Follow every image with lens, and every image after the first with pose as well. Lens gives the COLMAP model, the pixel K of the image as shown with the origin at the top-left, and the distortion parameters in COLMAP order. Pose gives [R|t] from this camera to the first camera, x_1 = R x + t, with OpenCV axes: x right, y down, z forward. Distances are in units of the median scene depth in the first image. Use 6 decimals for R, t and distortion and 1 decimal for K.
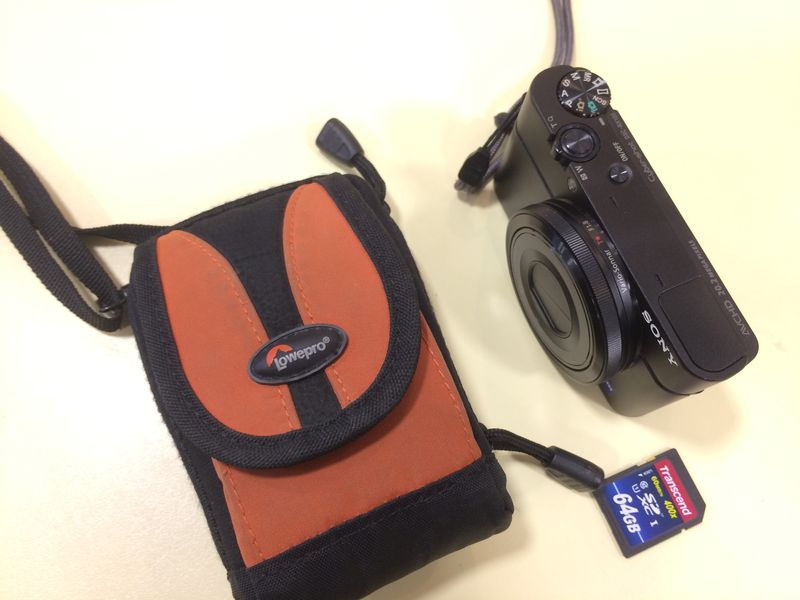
lens RADIAL K [[734.2, 0, 400.0], [0, 734.2, 300.0], [0, 0, 1]] dist [0.056958, -0.011028]
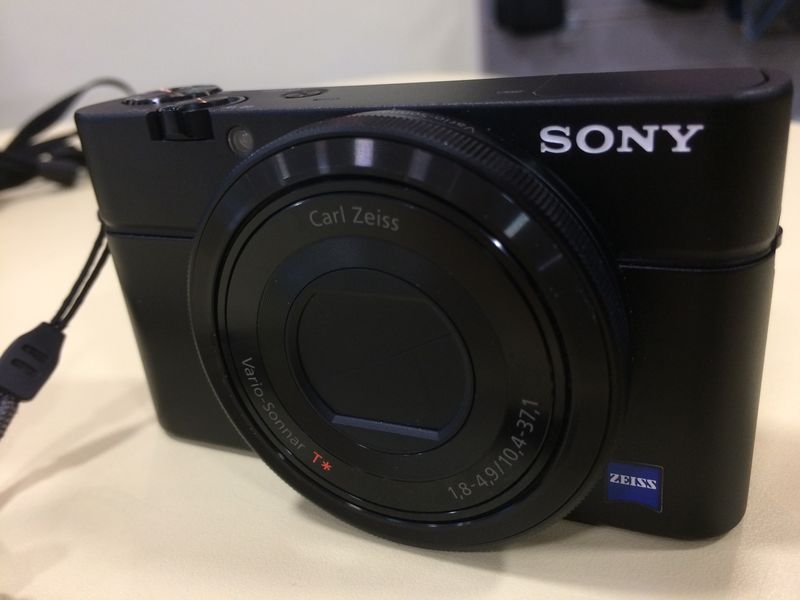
lens RADIAL K [[734.2, 0, 400.0], [0, 734.2, 300.0], [0, 0, 1]] dist [0.056958, -0.011028]
pose [[0.737119, -0.429773, 0.521490, 0.016153], [0.674408, 0.516700, -0.527442, 0.204909], [-0.042773, 0.740484, 0.670711, 0.716448]]
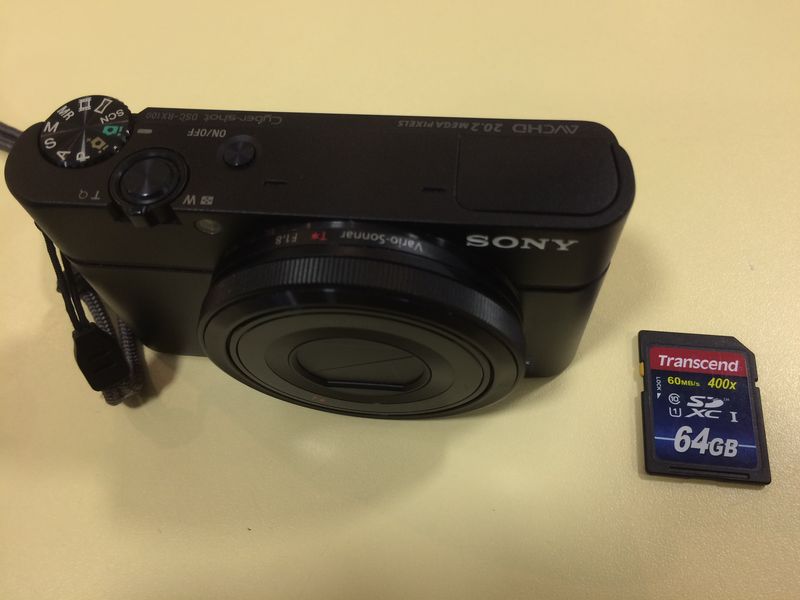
lens RADIAL K [[729.2, 0, 393.4], [0, 729.2, 317.2], [0, 0, 1]] dist [0.040844, -0.006278]
pose [[0.494726, -0.813658, 0.305297, 0.073571], [0.850141, 0.525997, 0.024222, -0.013680], [-0.180293, 0.247562, 0.951949, 0.440784]]
